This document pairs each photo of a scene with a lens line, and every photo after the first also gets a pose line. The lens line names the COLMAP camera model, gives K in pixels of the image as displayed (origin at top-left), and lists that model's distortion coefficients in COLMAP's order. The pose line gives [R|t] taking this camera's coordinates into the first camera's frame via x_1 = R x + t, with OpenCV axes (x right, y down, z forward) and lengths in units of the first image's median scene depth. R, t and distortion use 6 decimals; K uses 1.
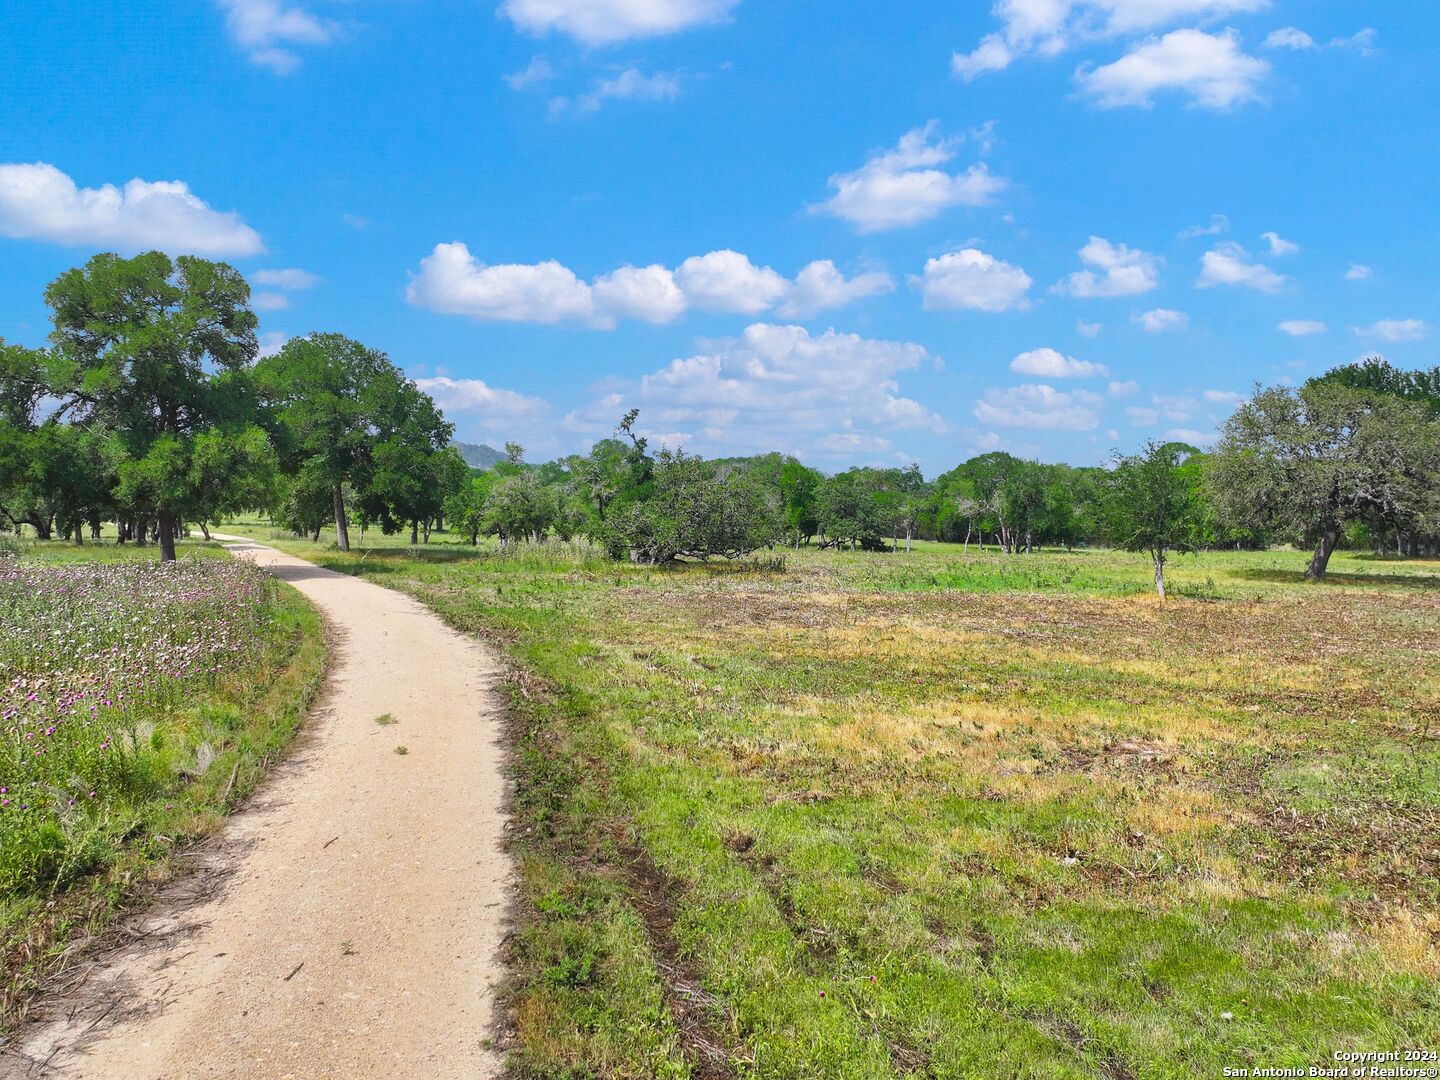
lens RADIAL K [[1349.0, 0, 721.8], [0, 1349.0, 529.0], [0, 0, 1]] dist [0.002327, 0.000000]
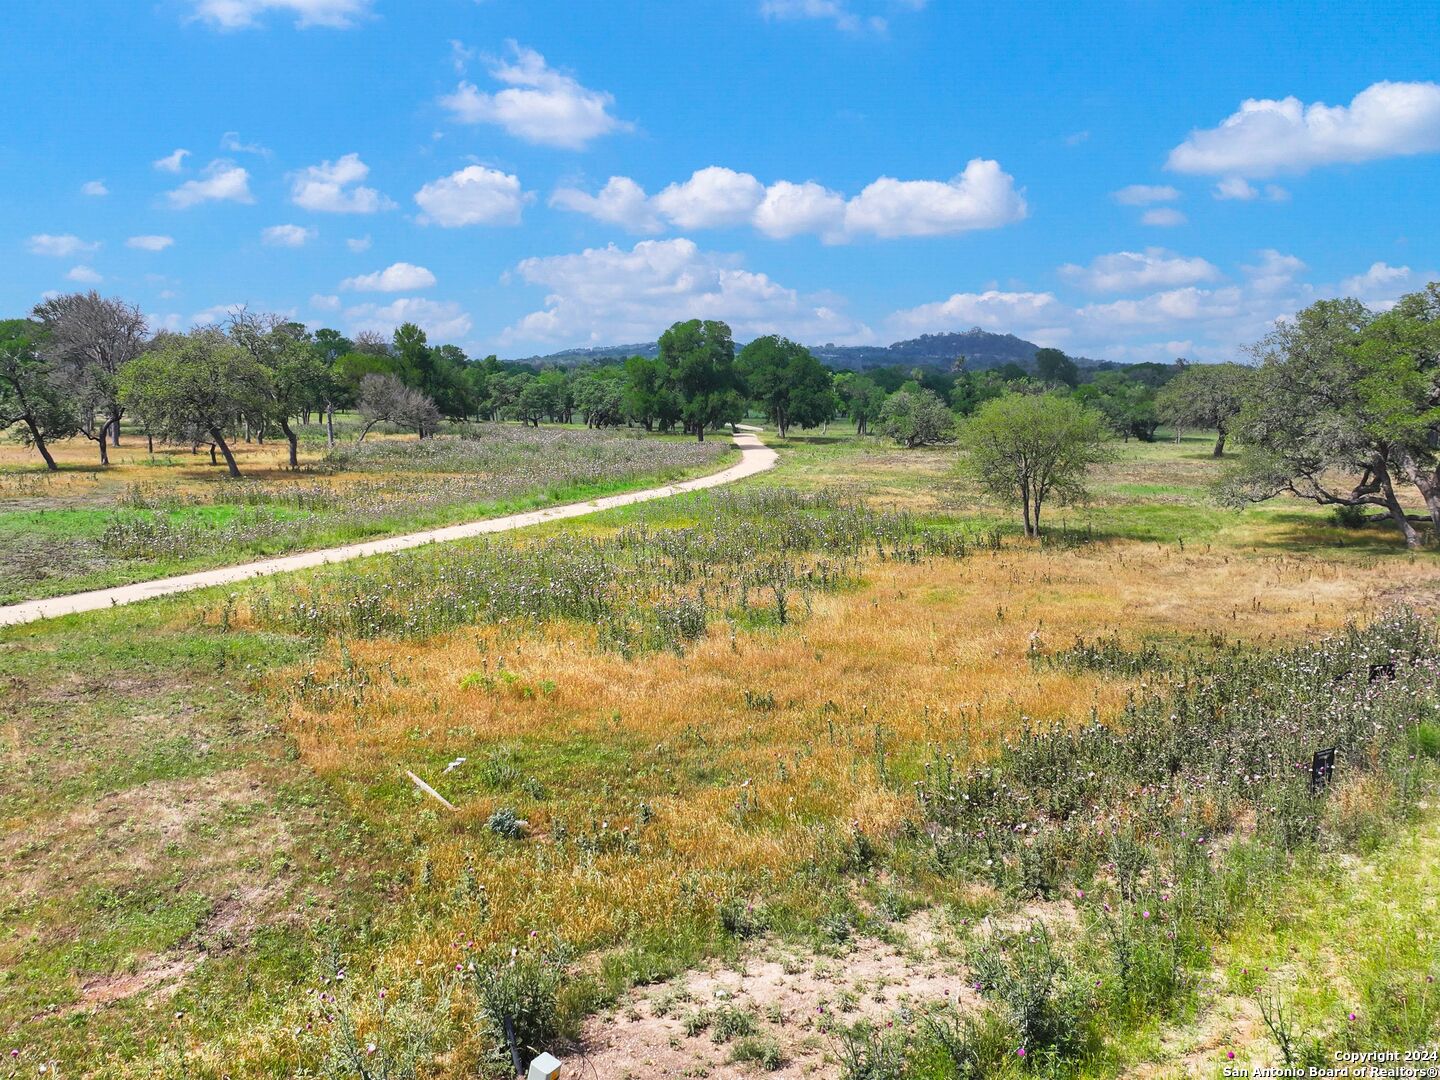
lens RADIAL K [[1349.0, 0, 723.8], [0, 1349.0, 541.1], [0, 0, 1]] dist [0.002327, 0.000000]
pose [[0.925394, 0.037654, -0.377132, 0.593078], [-0.002430, 0.995622, 0.093442, -0.027529], [0.379000, -0.085555, 0.921433, -1.334682]]
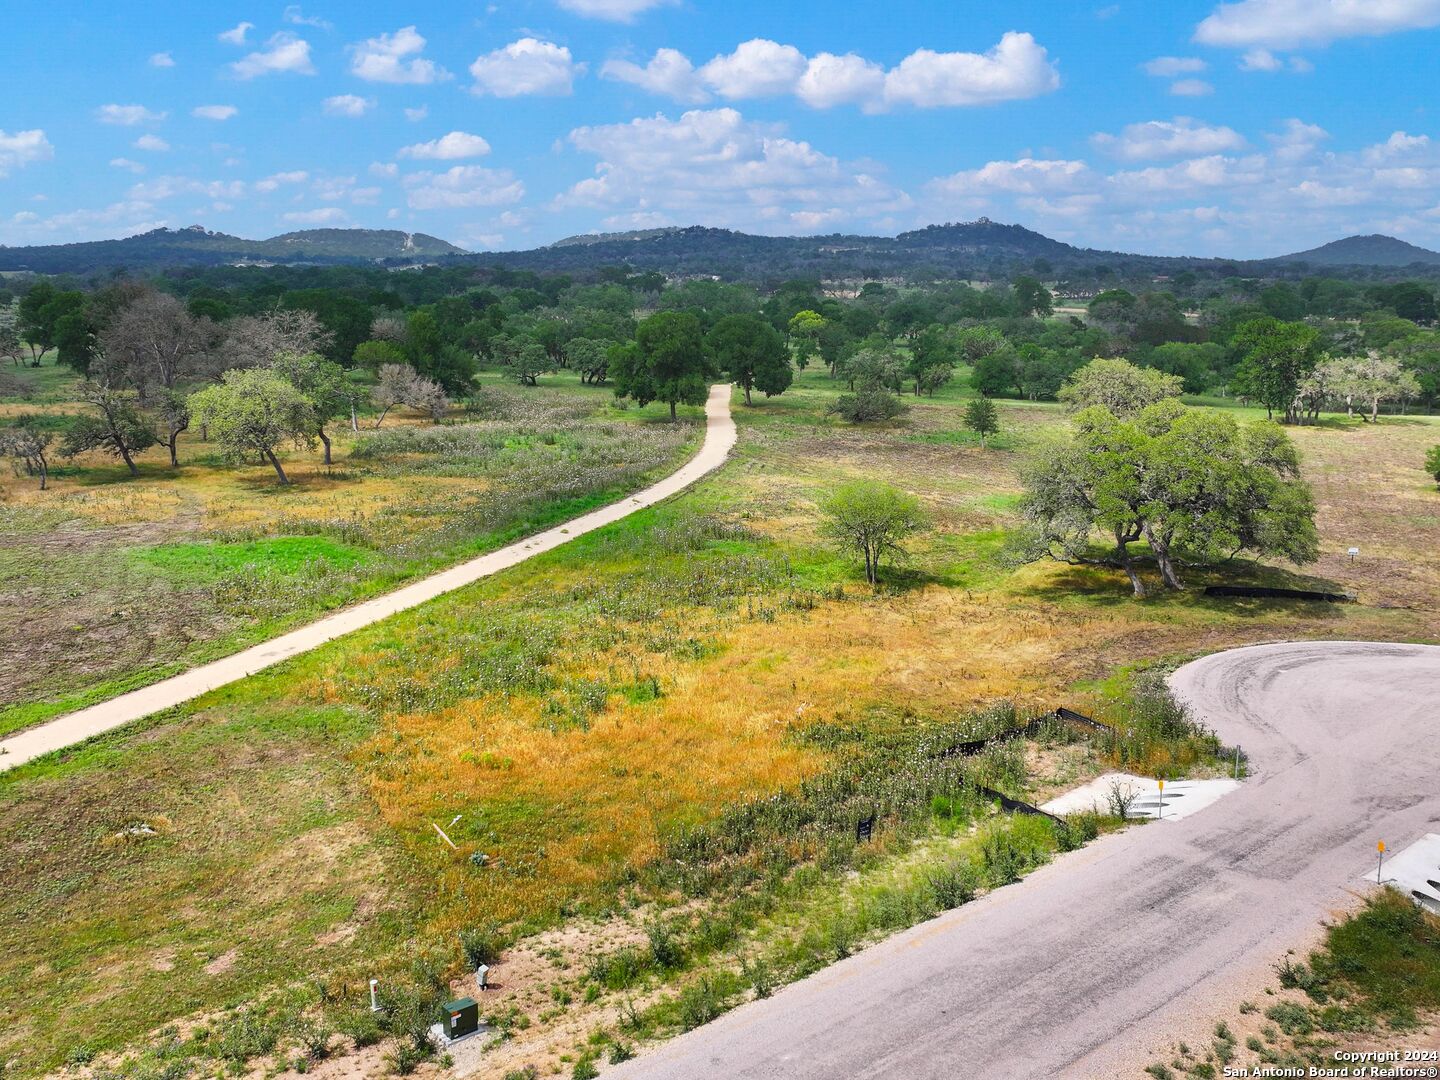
lens RADIAL K [[1349.0, 0, 719.8], [0, 1349.0, 542.4], [0, 0, 1]] dist [0.002327, 0.000000]
pose [[0.921110, 0.070738, -0.382823, 0.822270], [-0.000467, 0.983553, 0.180617, -0.238616], [0.389303, -0.166189, 0.905994, -1.657537]]
